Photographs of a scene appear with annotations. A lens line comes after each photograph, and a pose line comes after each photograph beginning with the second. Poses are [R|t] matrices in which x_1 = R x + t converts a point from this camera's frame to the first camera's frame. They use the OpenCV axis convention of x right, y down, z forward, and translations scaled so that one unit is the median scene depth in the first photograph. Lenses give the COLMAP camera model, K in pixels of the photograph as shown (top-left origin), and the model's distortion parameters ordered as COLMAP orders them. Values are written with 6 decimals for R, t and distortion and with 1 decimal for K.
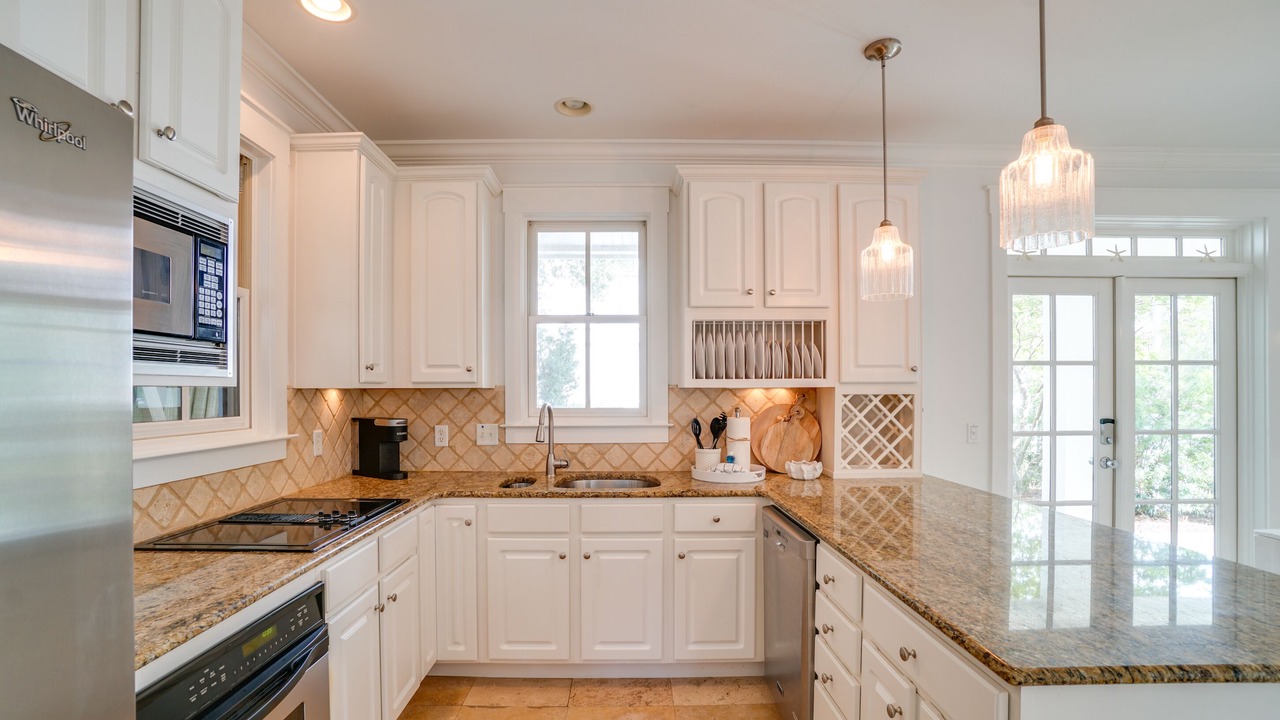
lens RADIAL K [[570.9, 0, 636.5], [0, 570.9, 392.9], [0, 0, 1]] dist [-0.032722, 0.001096]
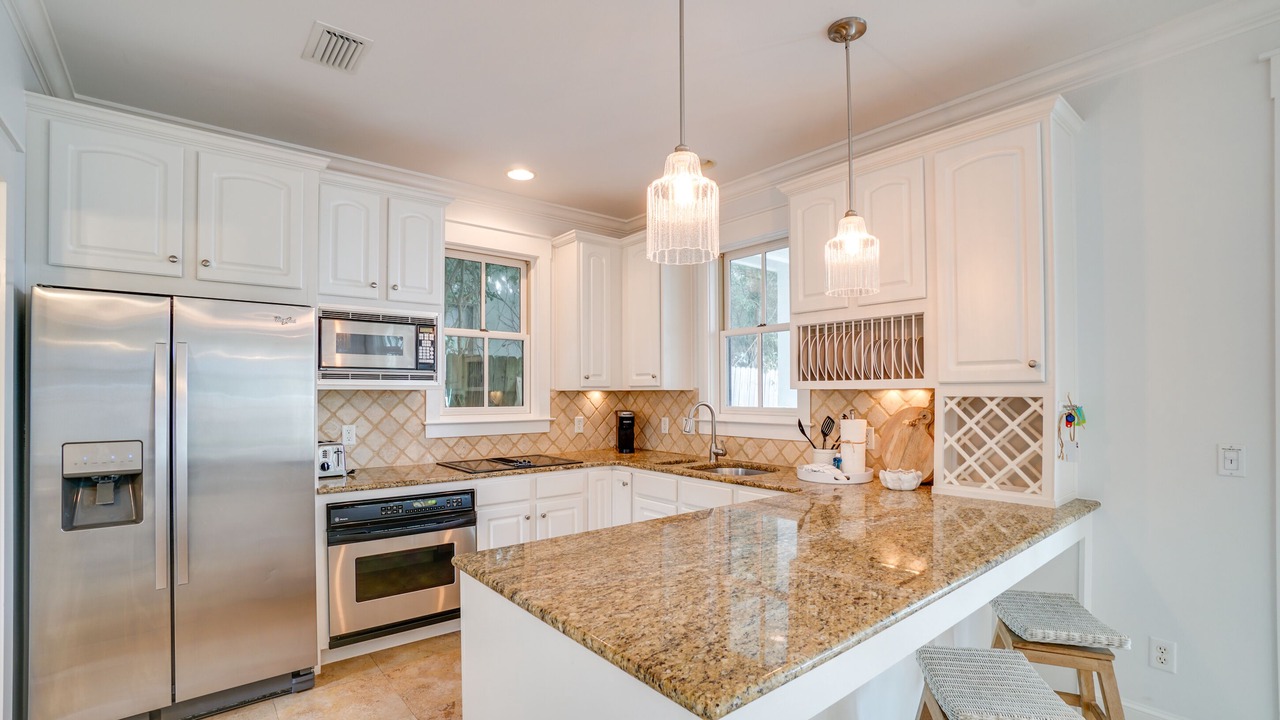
lens RADIAL K [[583.8, 0, 637.8], [0, 583.8, 391.1], [0, 0, 1]] dist [0.001150, 0.000441]
pose [[0.629559, -0.000570, -0.776953, 0.722815], [-0.003629, 0.999987, -0.003674, -0.000759], [0.776944, 0.005133, 0.629548, 0.081871]]
